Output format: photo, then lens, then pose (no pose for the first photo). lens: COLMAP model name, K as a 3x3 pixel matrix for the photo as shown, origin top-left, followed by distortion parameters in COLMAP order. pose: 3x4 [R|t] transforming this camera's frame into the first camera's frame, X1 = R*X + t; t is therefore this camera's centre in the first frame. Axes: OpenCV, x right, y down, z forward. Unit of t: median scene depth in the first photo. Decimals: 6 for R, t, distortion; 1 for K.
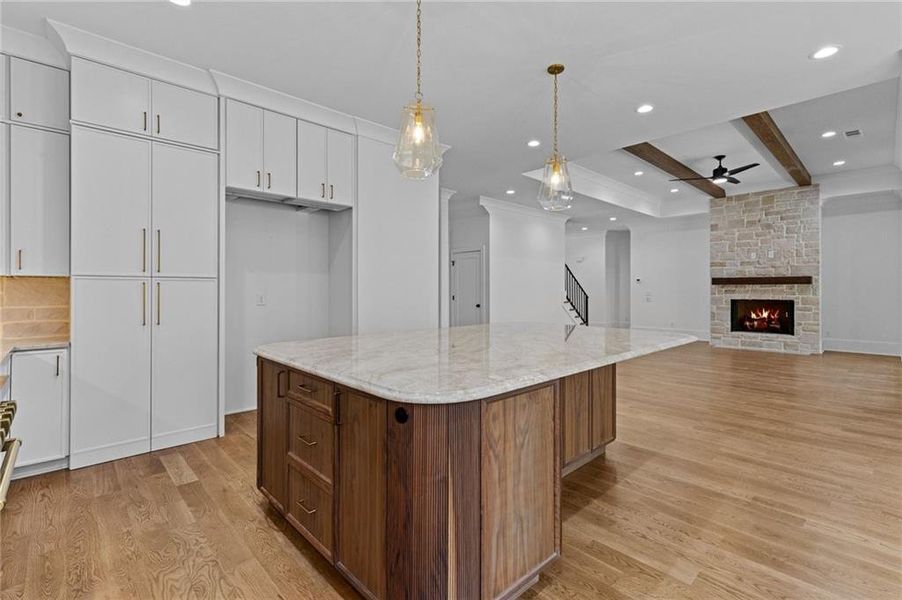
lens RADIAL K [[410.2, 0, 459.5], [0, 410.2, 287.3], [0, 0, 1]] dist [0.009126, -0.000542]
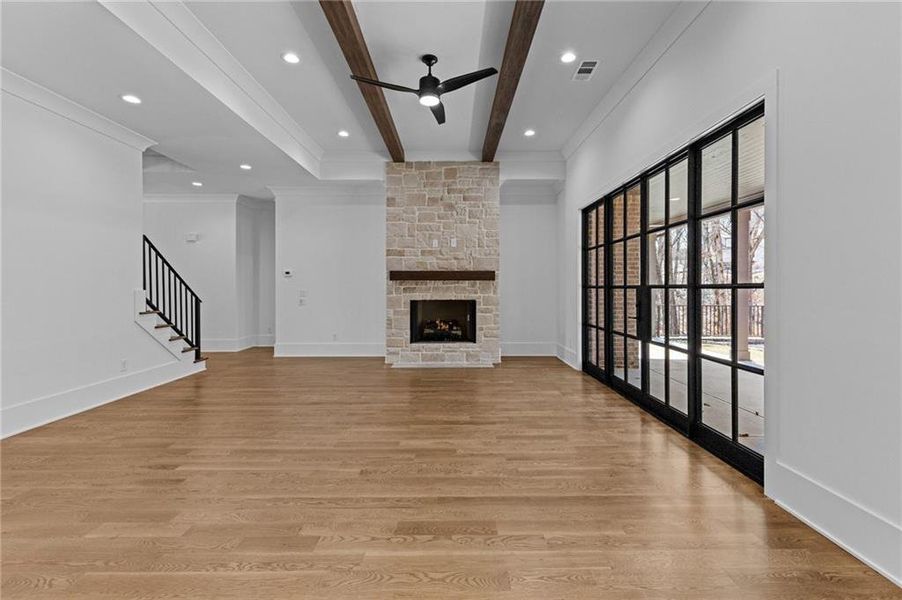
lens RADIAL K [[410.2, 0, 453.1], [0, 410.2, 289.0], [0, 0, 1]] dist [0.009126, -0.000542]
pose [[0.694166, -0.003944, 0.719805, 0.183335], [-0.002576, 0.999965, 0.007963, 0.002833], [-0.719811, -0.007382, 0.694131, 0.443049]]
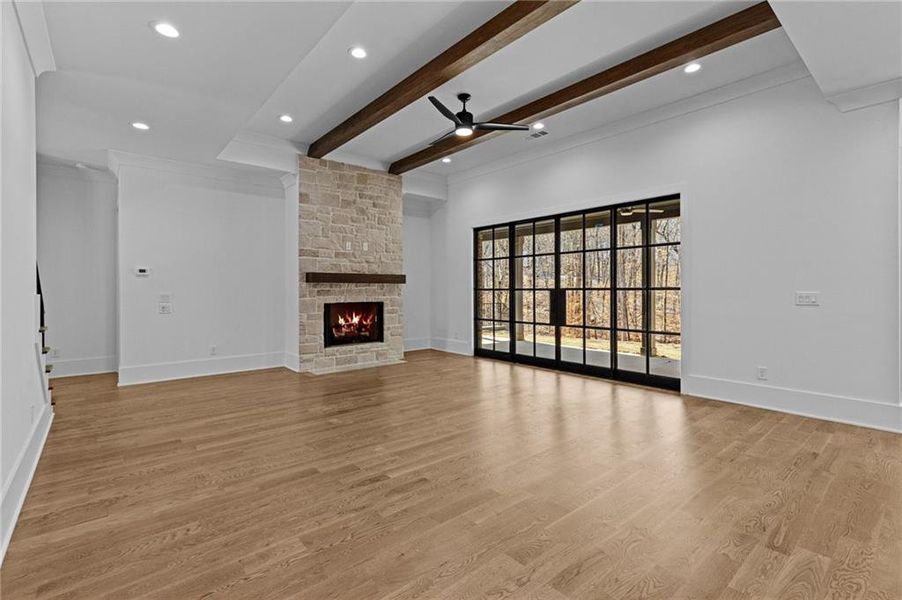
lens RADIAL K [[410.2, 0, 453.8], [0, 410.2, 290.8], [0, 0, 1]] dist [0.009126, -0.000542]
pose [[0.064448, -0.002932, 0.997917, -0.042289], [-0.002784, 0.999991, 0.003118, 0.004635], [-0.997917, -0.002979, 0.064439, 0.754770]]
